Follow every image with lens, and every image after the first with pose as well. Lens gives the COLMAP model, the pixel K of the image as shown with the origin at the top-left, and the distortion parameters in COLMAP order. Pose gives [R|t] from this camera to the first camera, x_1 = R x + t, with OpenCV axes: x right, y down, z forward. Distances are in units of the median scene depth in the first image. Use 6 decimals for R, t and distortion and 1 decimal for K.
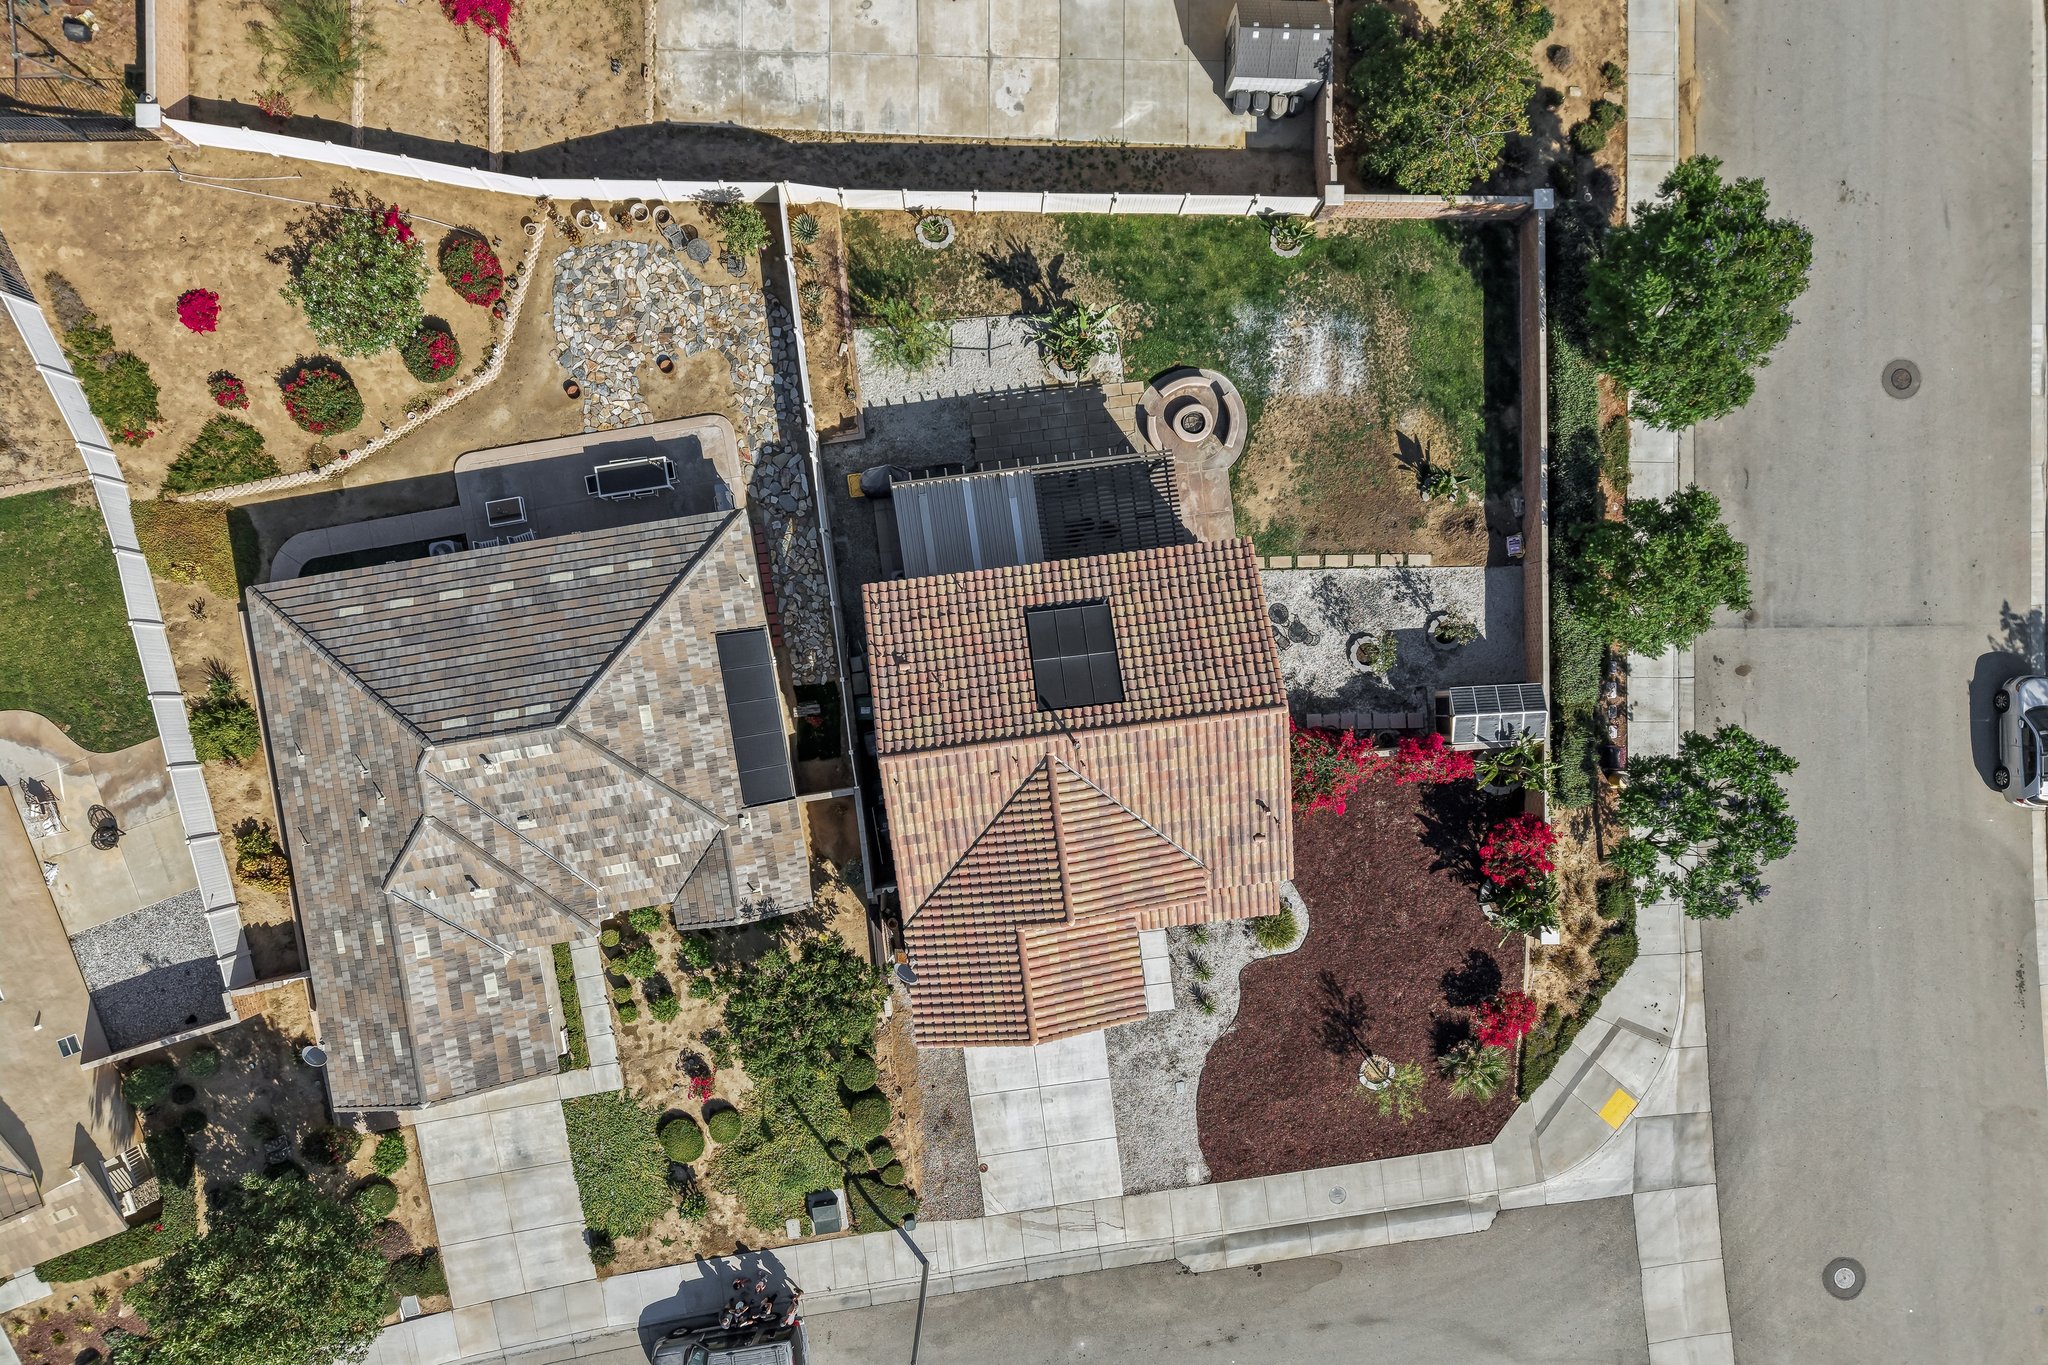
lens RADIAL K [[1370.1, 0, 1025.6], [0, 1370.1, 688.5], [0, 0, 1]] dist [0.027978, -0.025407]
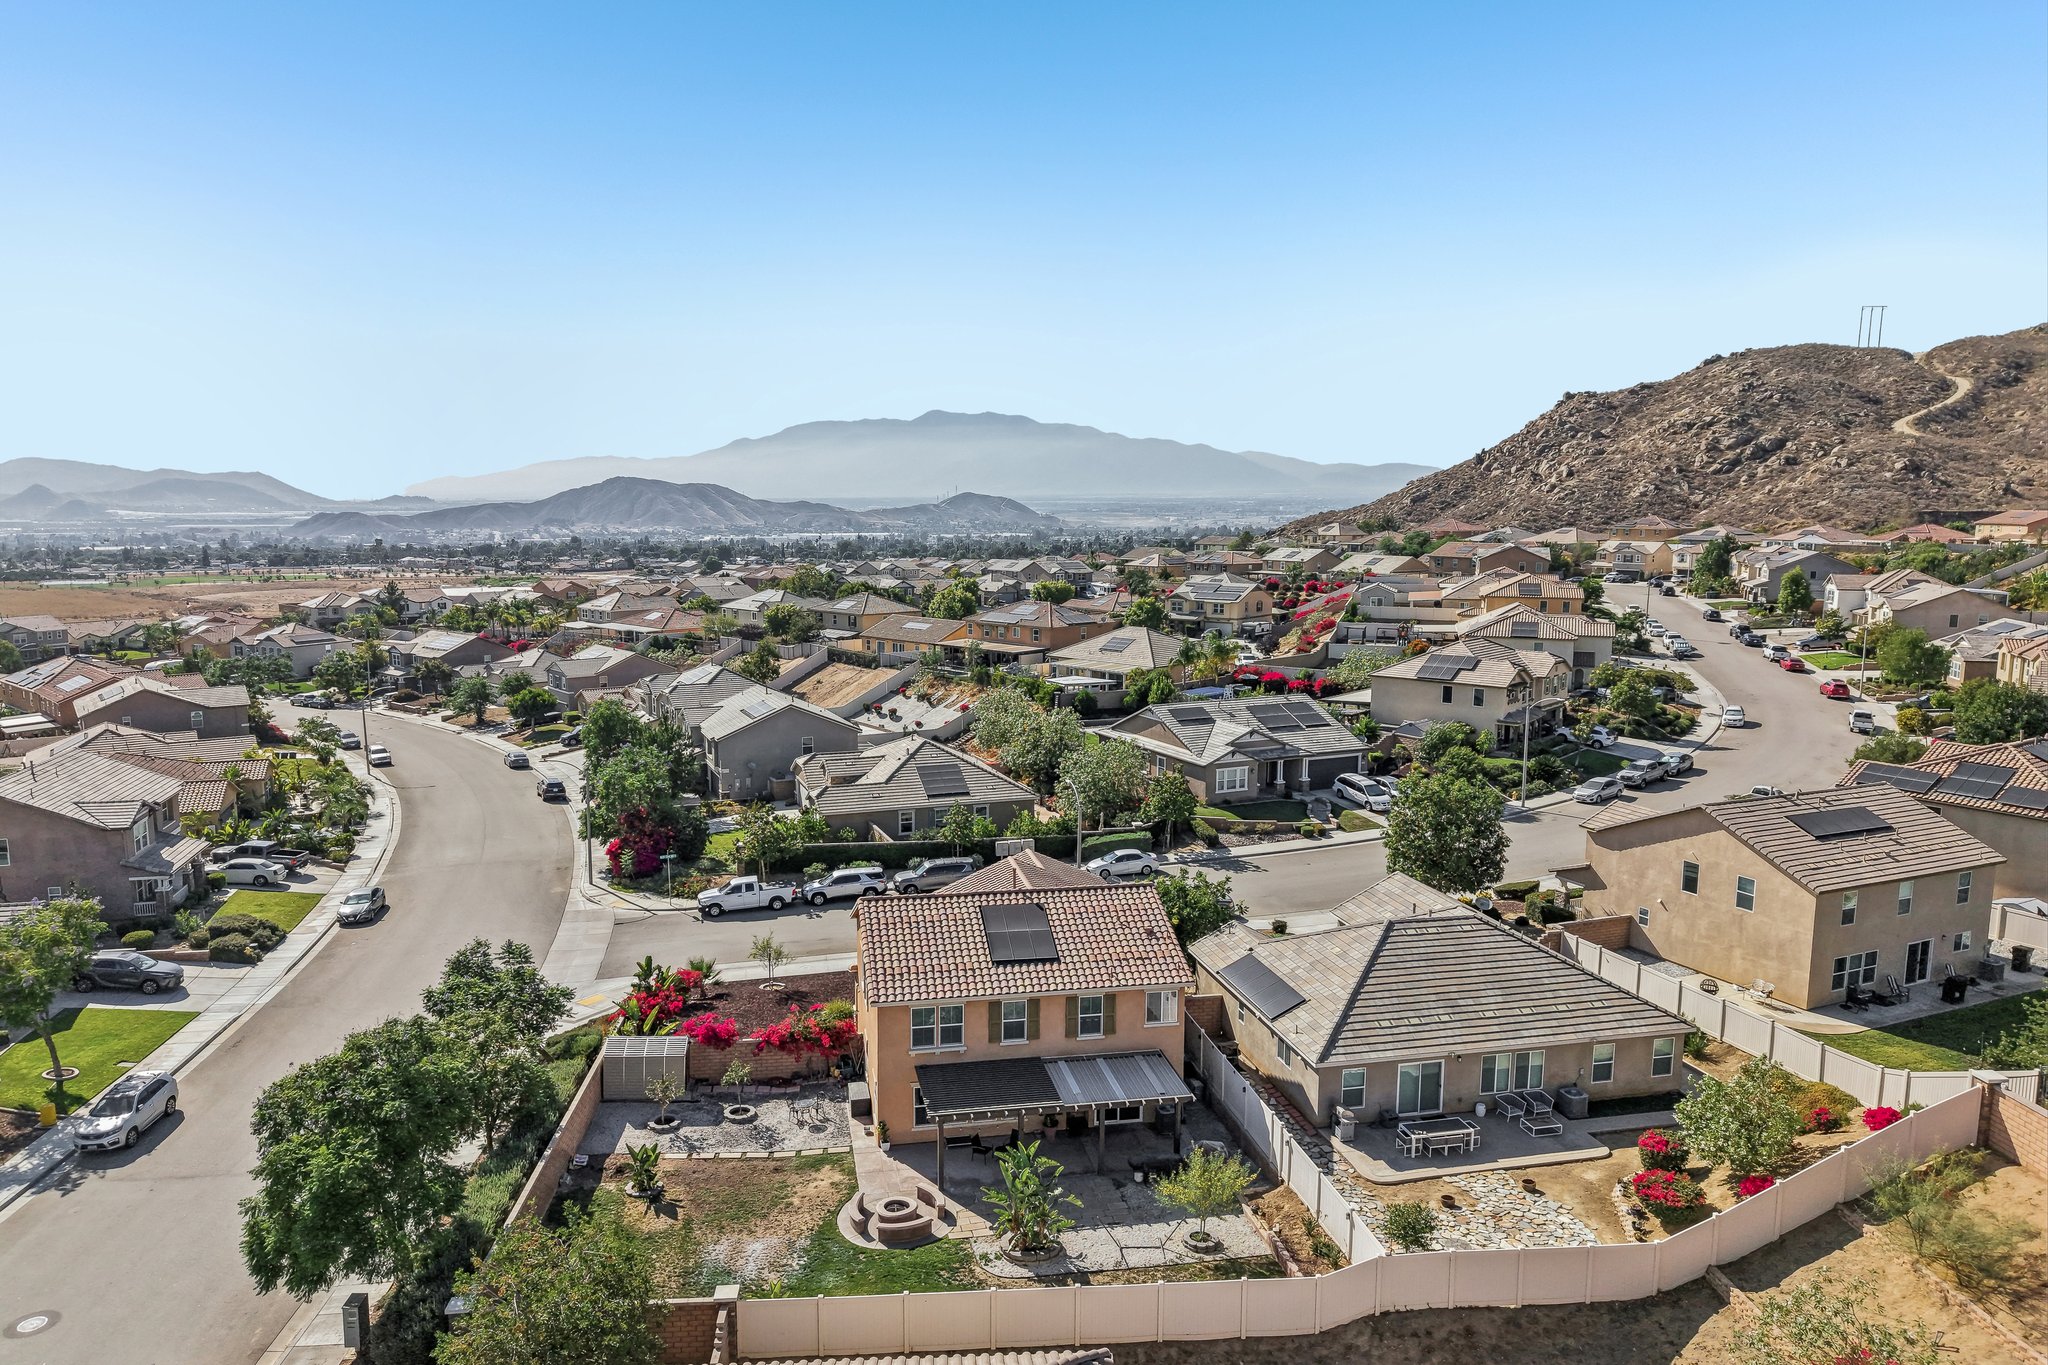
lens RADIAL K [[1370.1, 0, 1015.5], [0, 1370.1, 687.6], [0, 0, 1]] dist [0.027978, -0.025407]
pose [[-0.997346, -0.022690, -0.069181, 0.112805], [-0.065321, -0.140815, 0.987879, -1.075028], [-0.032157, 0.989776, 0.138959, 0.502420]]
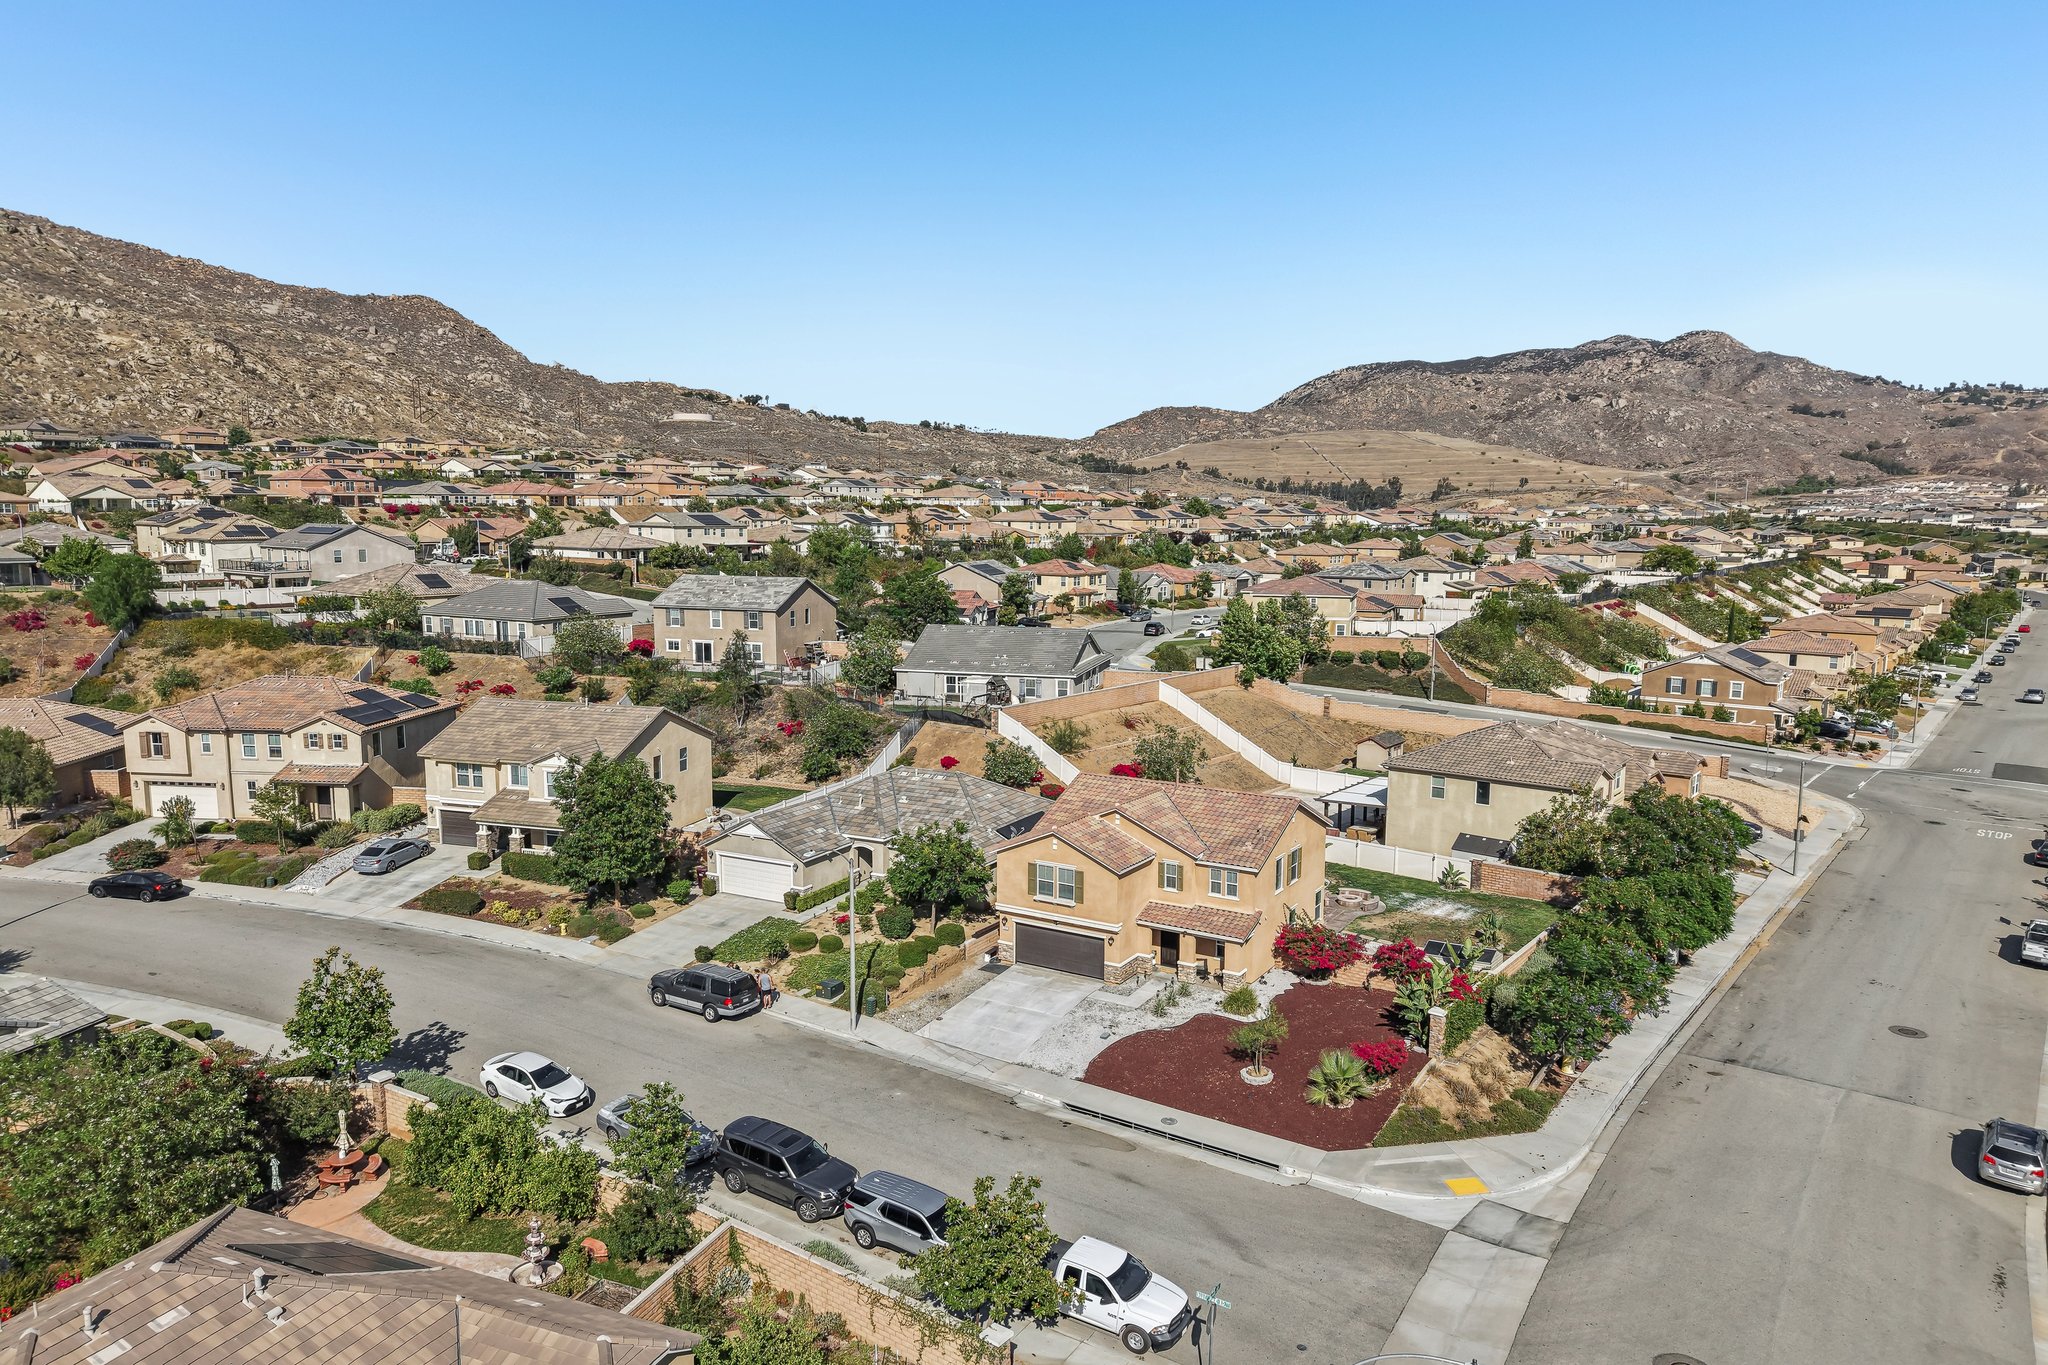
lens RADIAL K [[1370.1, 0, 1022.5], [0, 1370.1, 665.4], [0, 0, 1]] dist [0.027978, -0.025407]
pose [[0.787401, 0.048911, -0.614497, 0.783236], [-0.616275, 0.085586, -0.782867, 1.256059], [0.014302, 0.995130, 0.097533, 0.560399]]
